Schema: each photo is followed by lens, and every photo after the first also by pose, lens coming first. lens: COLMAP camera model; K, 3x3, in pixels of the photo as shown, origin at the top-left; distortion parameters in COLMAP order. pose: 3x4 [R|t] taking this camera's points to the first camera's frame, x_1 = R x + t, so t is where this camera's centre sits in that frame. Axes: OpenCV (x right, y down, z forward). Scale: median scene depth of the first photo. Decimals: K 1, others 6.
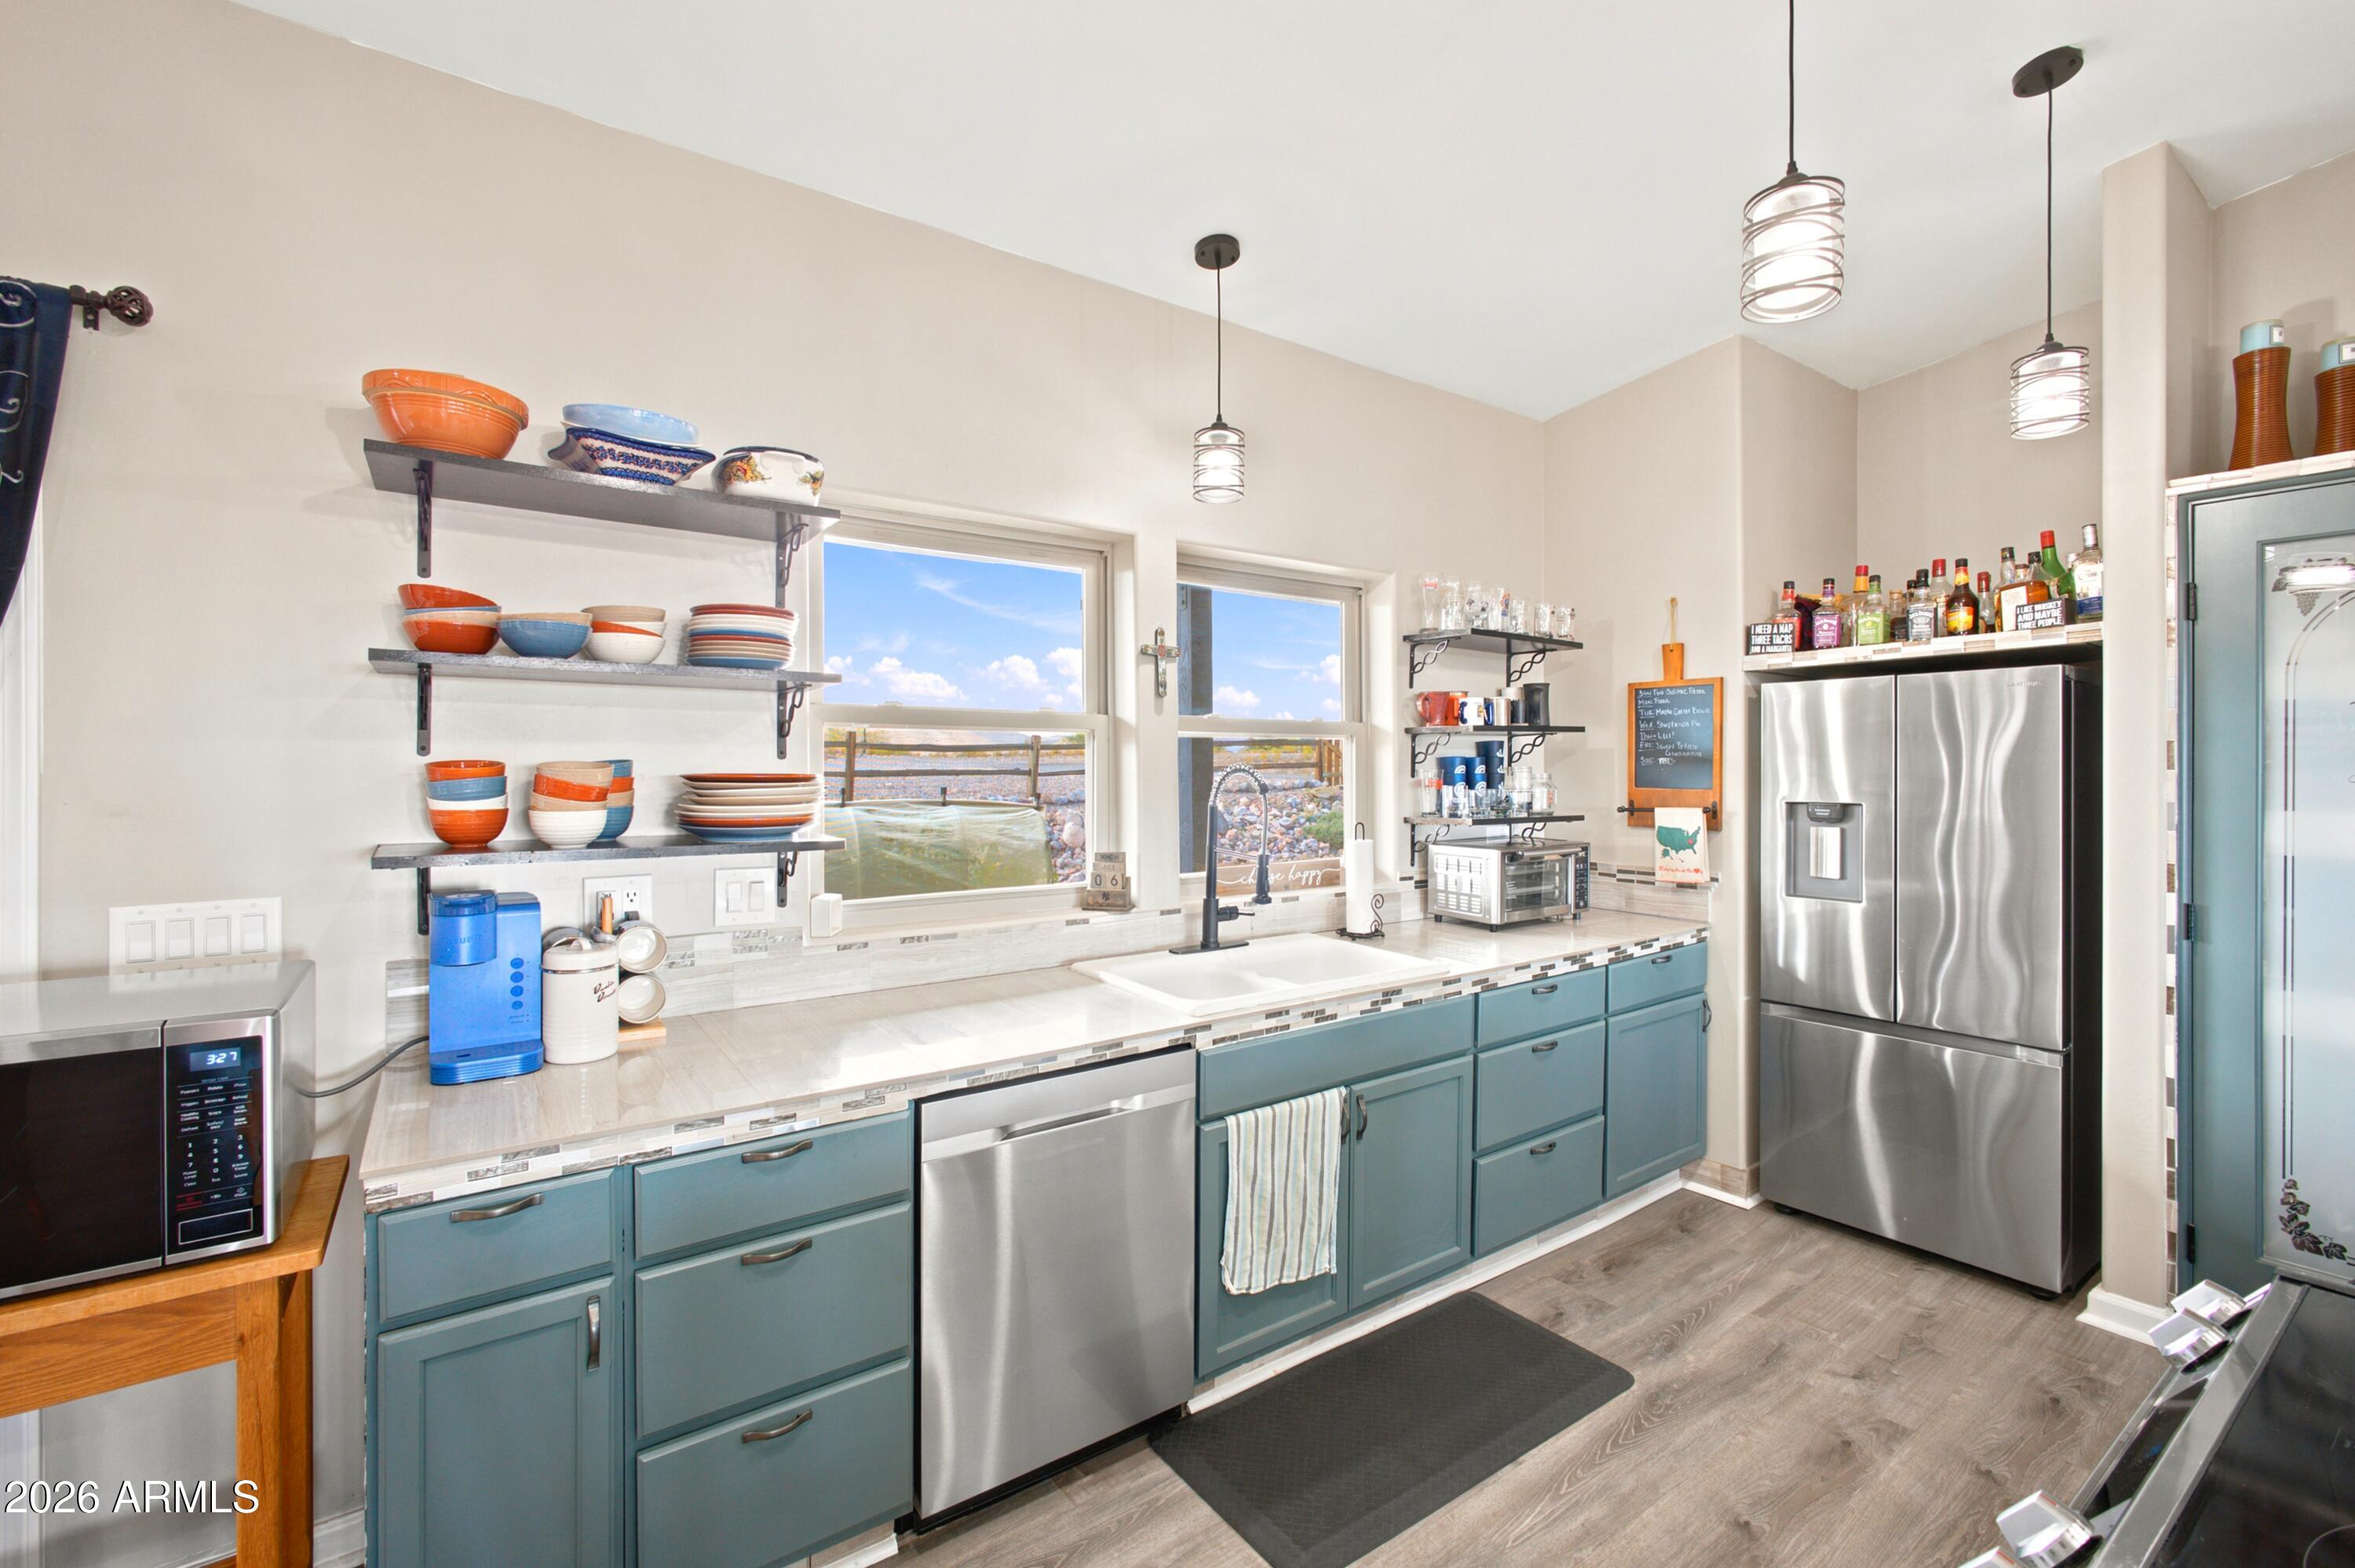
lens RADIAL K [[1003.7, 0, 1171.6], [0, 1003.7, 767.1], [0, 0, 1]] dist [-0.007316, 0.000893]
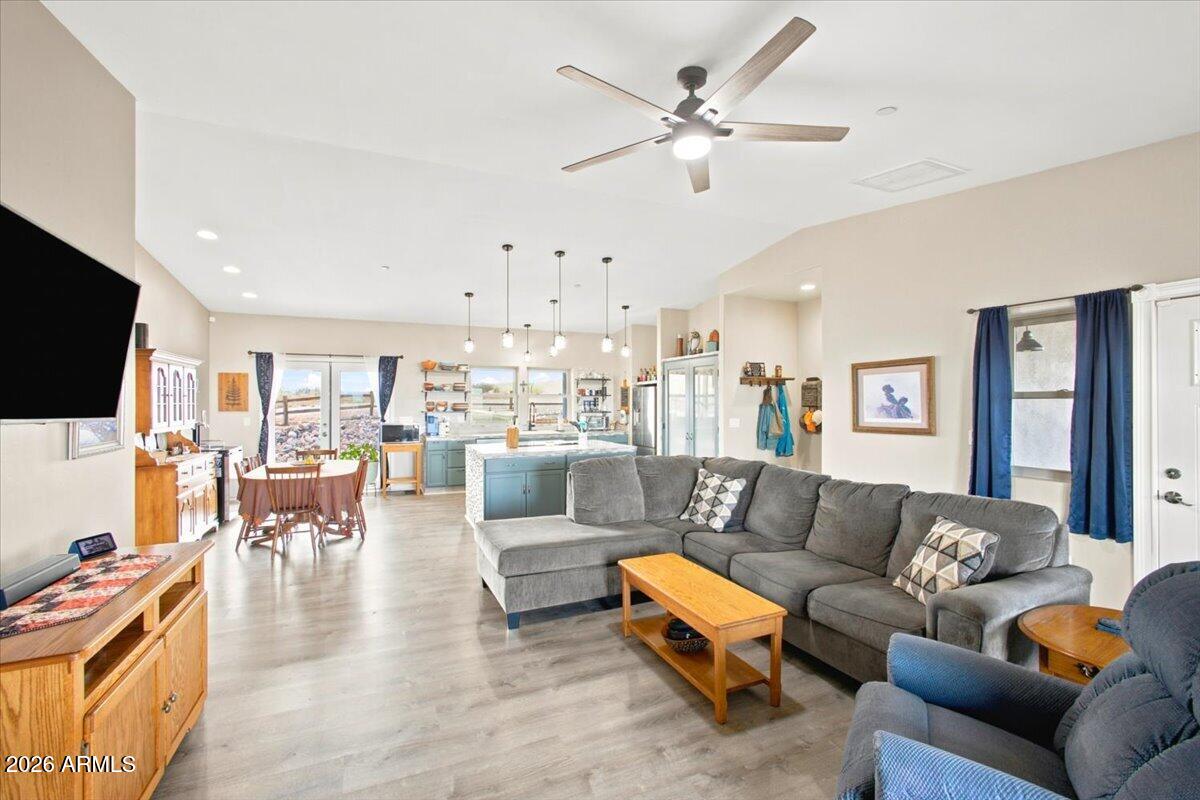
lens RADIAL K [[511.5, 0, 597.0], [0, 511.5, 391.4], [0, 0, 1]] dist [-0.007316, 0.000893]
pose [[0.981048, -0.003074, -0.193742, 1.316317], [-0.000893, 0.999792, -0.020384, -0.006175], [0.193764, 0.020171, 0.980841, -2.557196]]
